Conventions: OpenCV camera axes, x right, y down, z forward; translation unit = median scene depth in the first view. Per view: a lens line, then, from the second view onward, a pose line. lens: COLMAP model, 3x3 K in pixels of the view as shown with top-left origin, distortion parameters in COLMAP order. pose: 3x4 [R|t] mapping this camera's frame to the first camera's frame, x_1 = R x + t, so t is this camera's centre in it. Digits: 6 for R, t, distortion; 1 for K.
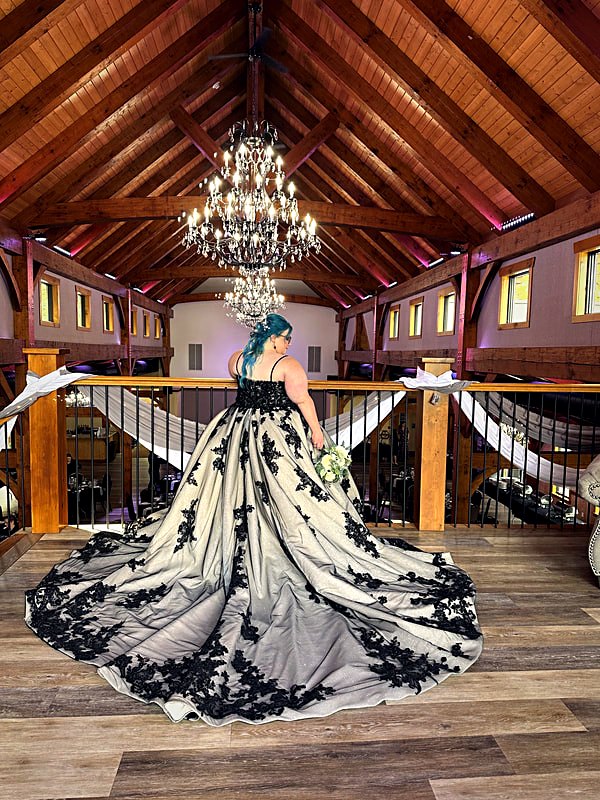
lens RADIAL K [[565.7, 0, 300.0], [0, 565.7, 400.0], [0, 0, 1]] dist [0.006463, -0.002173]
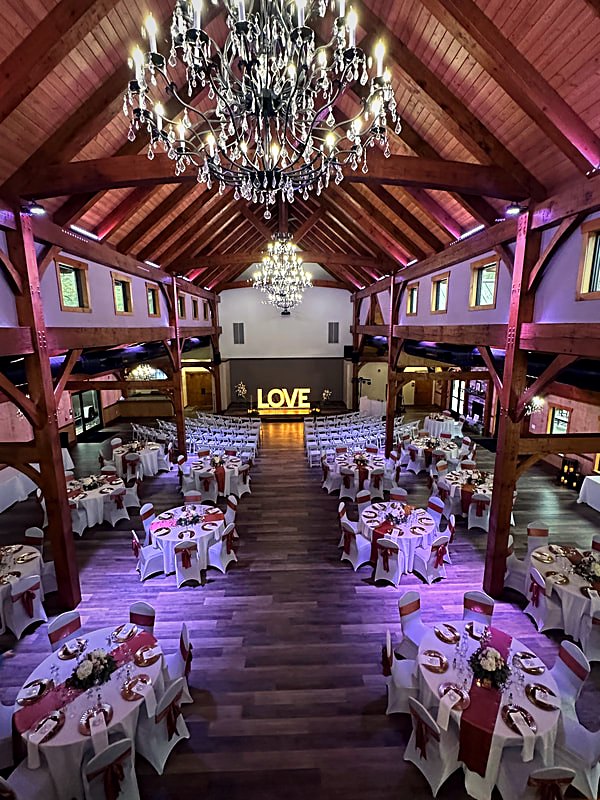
lens RADIAL K [[375.3, 0, 300.0], [0, 375.3, 400.0], [0, 0, 1]] dist [-0.001755, 0.000105]
pose [[0.998590, -0.017566, -0.050104, -0.016465], [0.023051, 0.993544, 0.111077, -0.029797], [0.047829, -0.112075, 0.992548, 0.252271]]
